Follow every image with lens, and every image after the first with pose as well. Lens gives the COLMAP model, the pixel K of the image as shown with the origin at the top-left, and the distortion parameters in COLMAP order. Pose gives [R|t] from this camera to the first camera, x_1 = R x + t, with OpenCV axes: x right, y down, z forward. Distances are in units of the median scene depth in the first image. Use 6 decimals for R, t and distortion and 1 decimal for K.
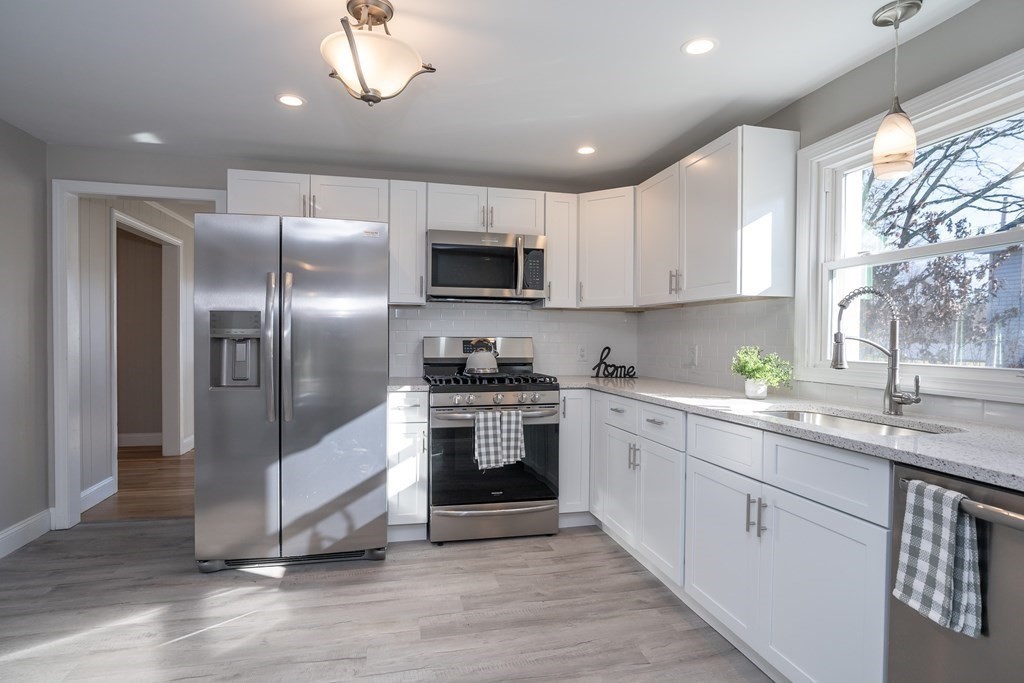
lens RADIAL K [[526.2, 0, 509.5], [0, 526.2, 346.6], [0, 0, 1]] dist [-0.018785, 0.007588]
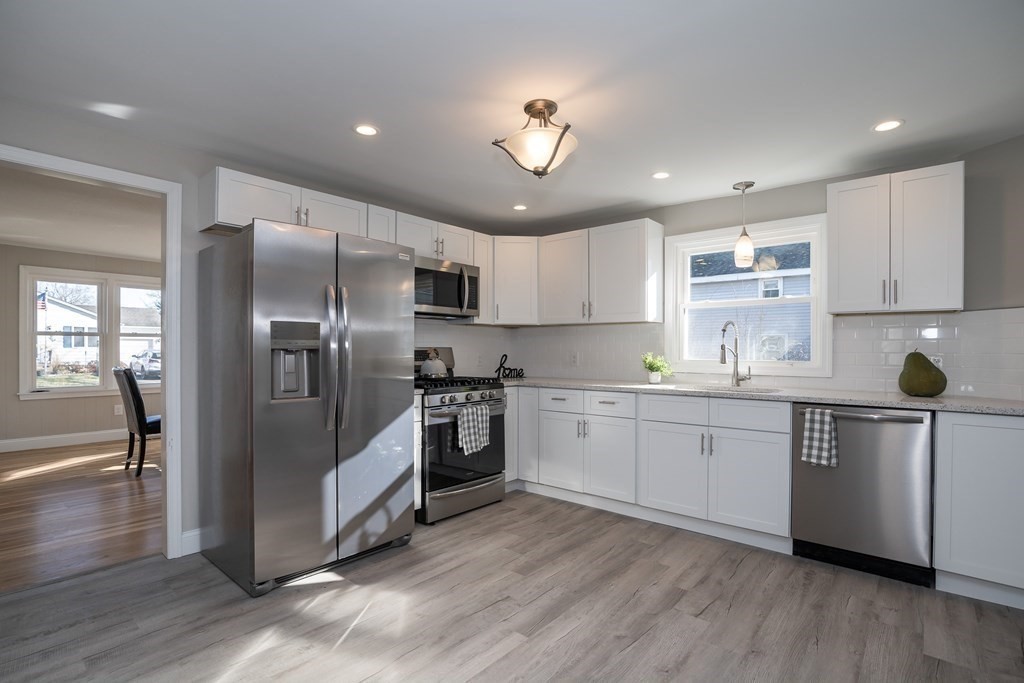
lens RADIAL K [[486.1, 0, 515.8], [0, 486.1, 350.4], [0, 0, 1]] dist [-0.033607, 0.007772]
pose [[0.808943, -0.007542, 0.587839, -0.697808], [0.013316, 0.999896, -0.005497, -0.003580], [-0.587736, 0.012274, 0.808959, 0.014937]]
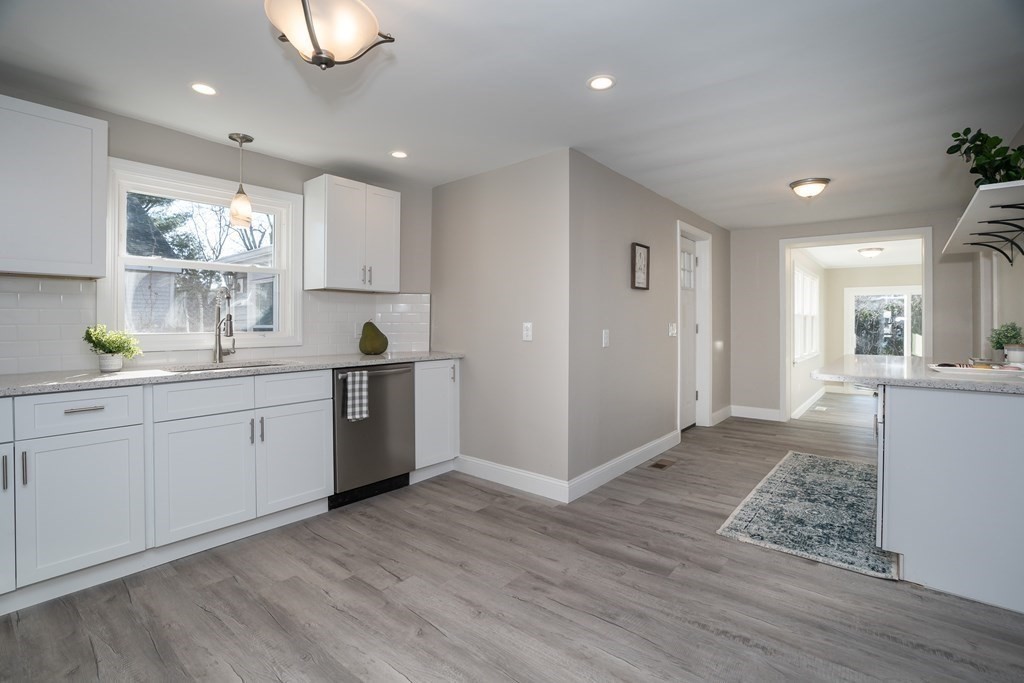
lens RADIAL K [[486.1, 0, 511.2], [0, 486.1, 317.2], [0, 0, 1]] dist [-0.033607, 0.007772]
pose [[-0.603332, -0.006783, 0.797461, -0.756691], [0.005585, 0.999903, 0.012731, -0.022037], [-0.797471, 0.012135, -0.603236, 0.829366]]
